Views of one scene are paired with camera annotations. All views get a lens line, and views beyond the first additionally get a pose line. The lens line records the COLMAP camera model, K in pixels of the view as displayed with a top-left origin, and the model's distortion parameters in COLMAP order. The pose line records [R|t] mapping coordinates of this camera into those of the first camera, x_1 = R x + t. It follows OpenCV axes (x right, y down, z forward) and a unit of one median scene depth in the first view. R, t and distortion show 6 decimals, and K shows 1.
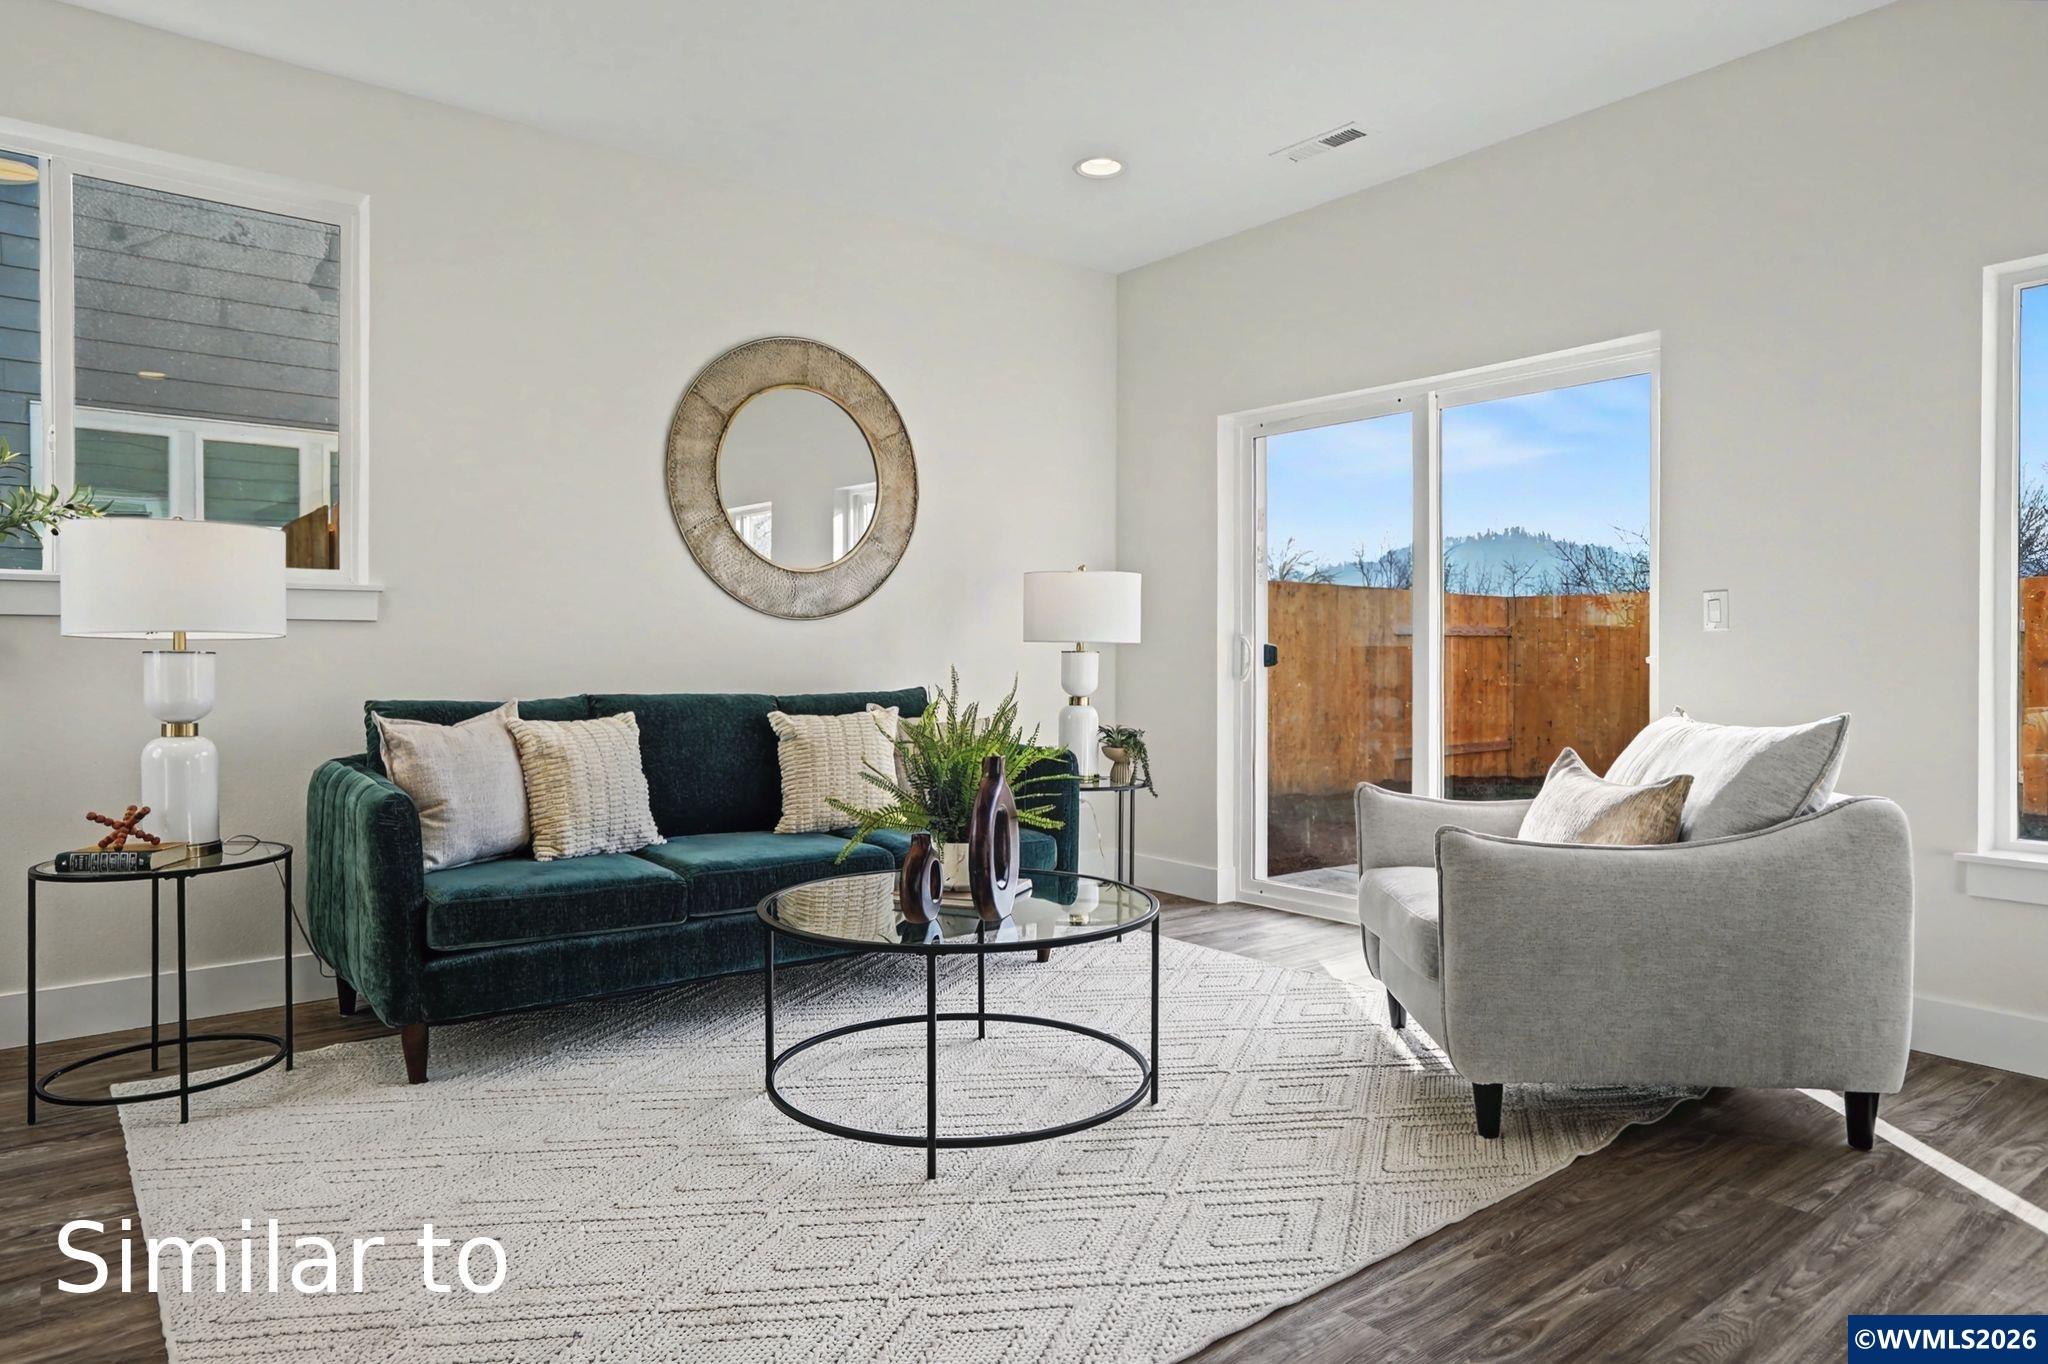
lens RADIAL K [[1269.3, 0, 997.4], [0, 1269.3, 660.4], [0, 0, 1]] dist [-0.007410, 0.013828]
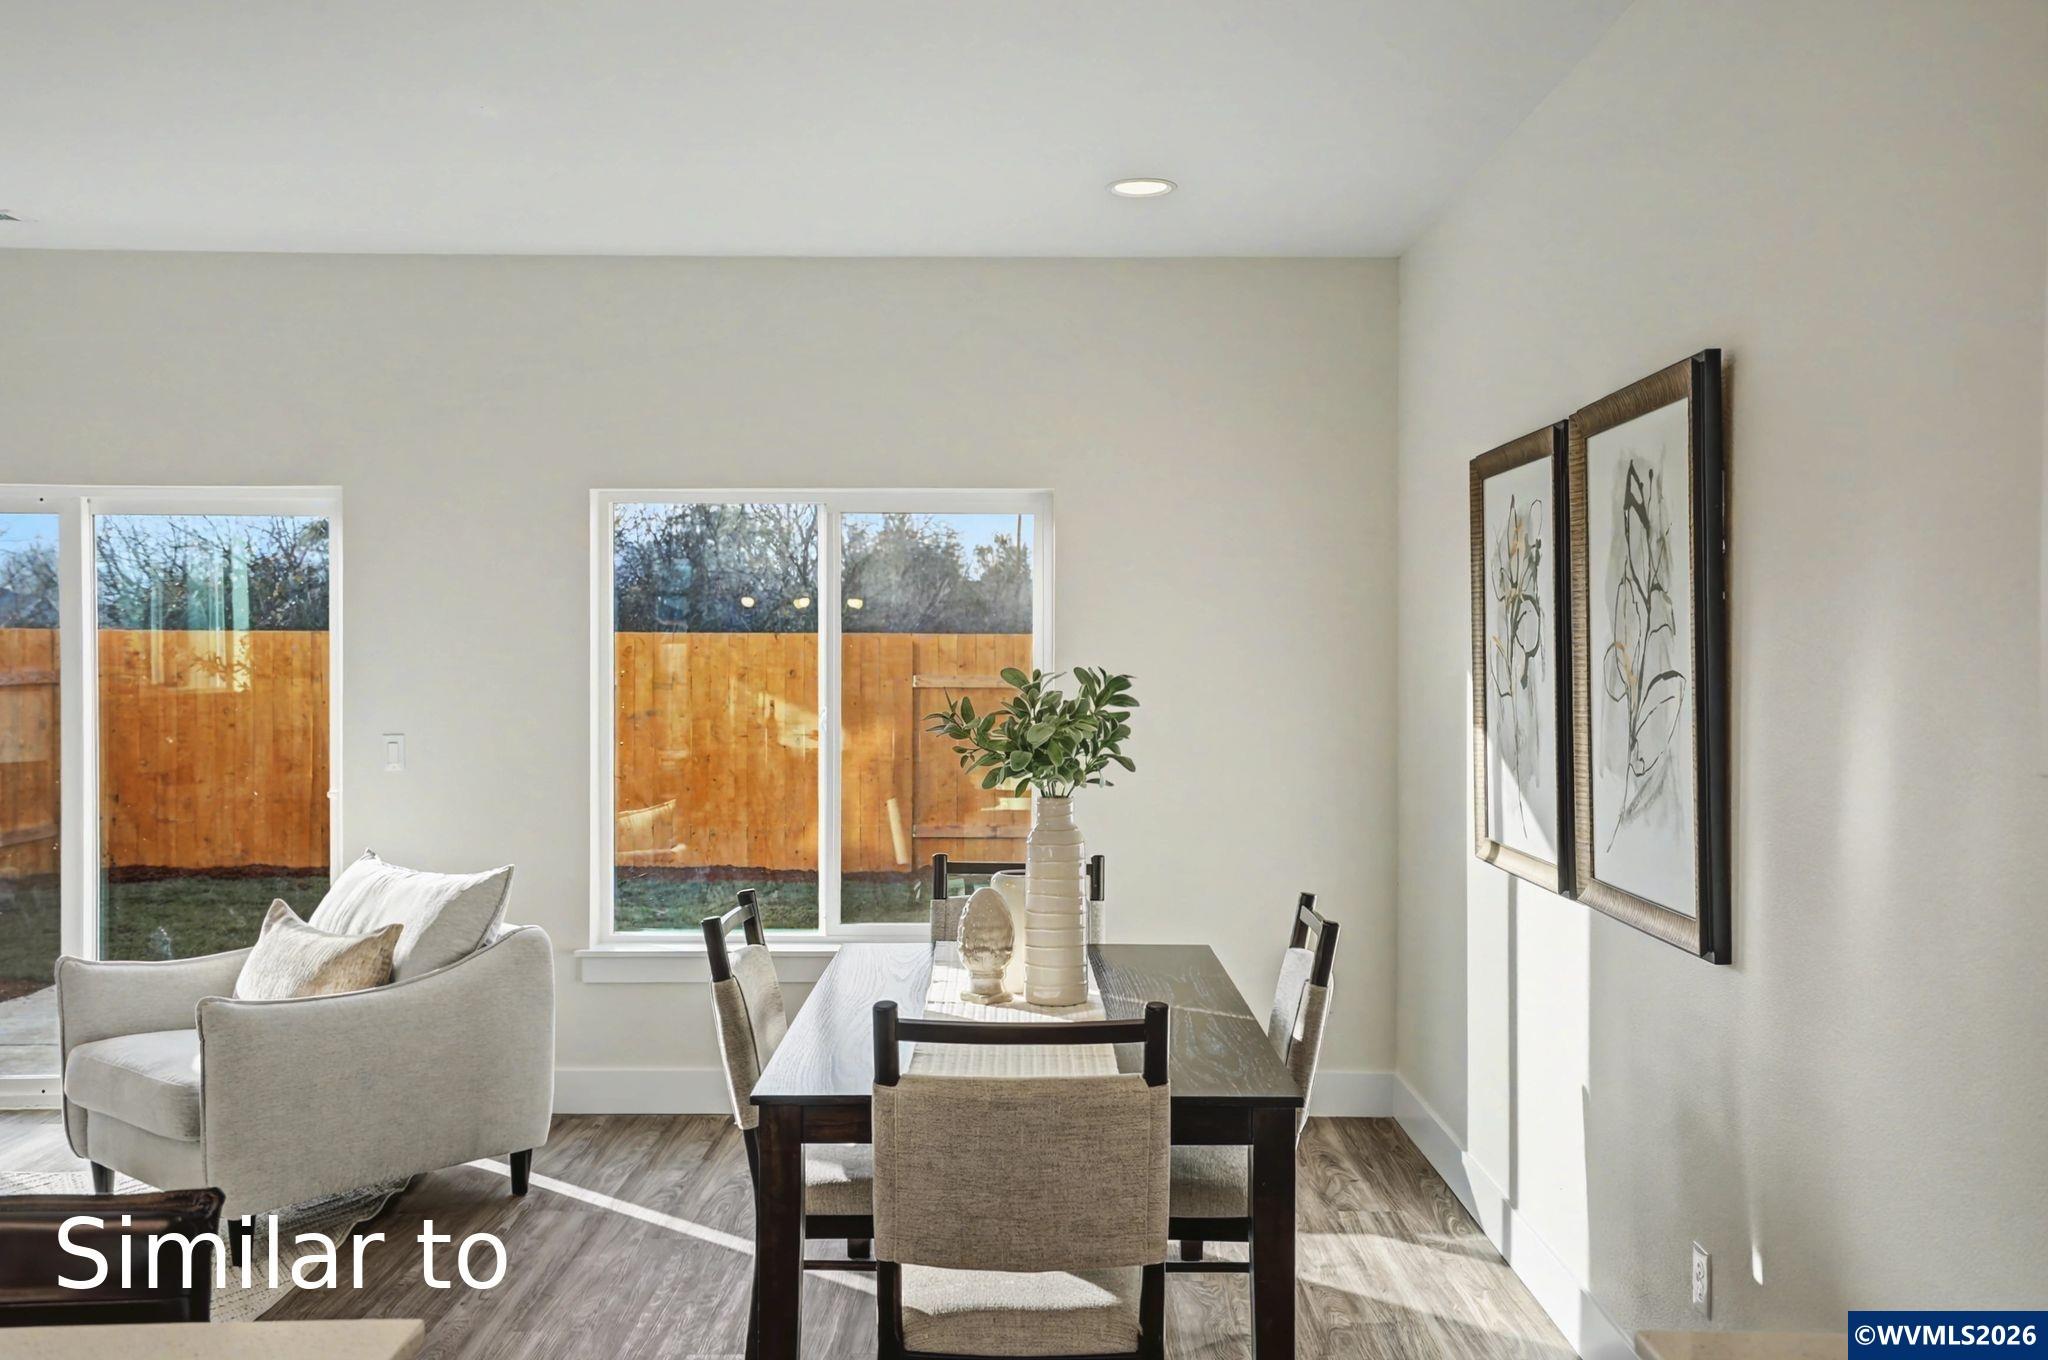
lens RADIAL K [[1871.5, 0, 1024.0], [0, 1871.5, 680.0], [0, 0, 1]] dist [0.082269, 0.008084]
pose [[0.625058, -0.015477, 0.780425, -0.484173], [0.002203, 0.999834, 0.018064, -0.172029], [-0.780575, -0.009572, 0.624989, -0.589812]]
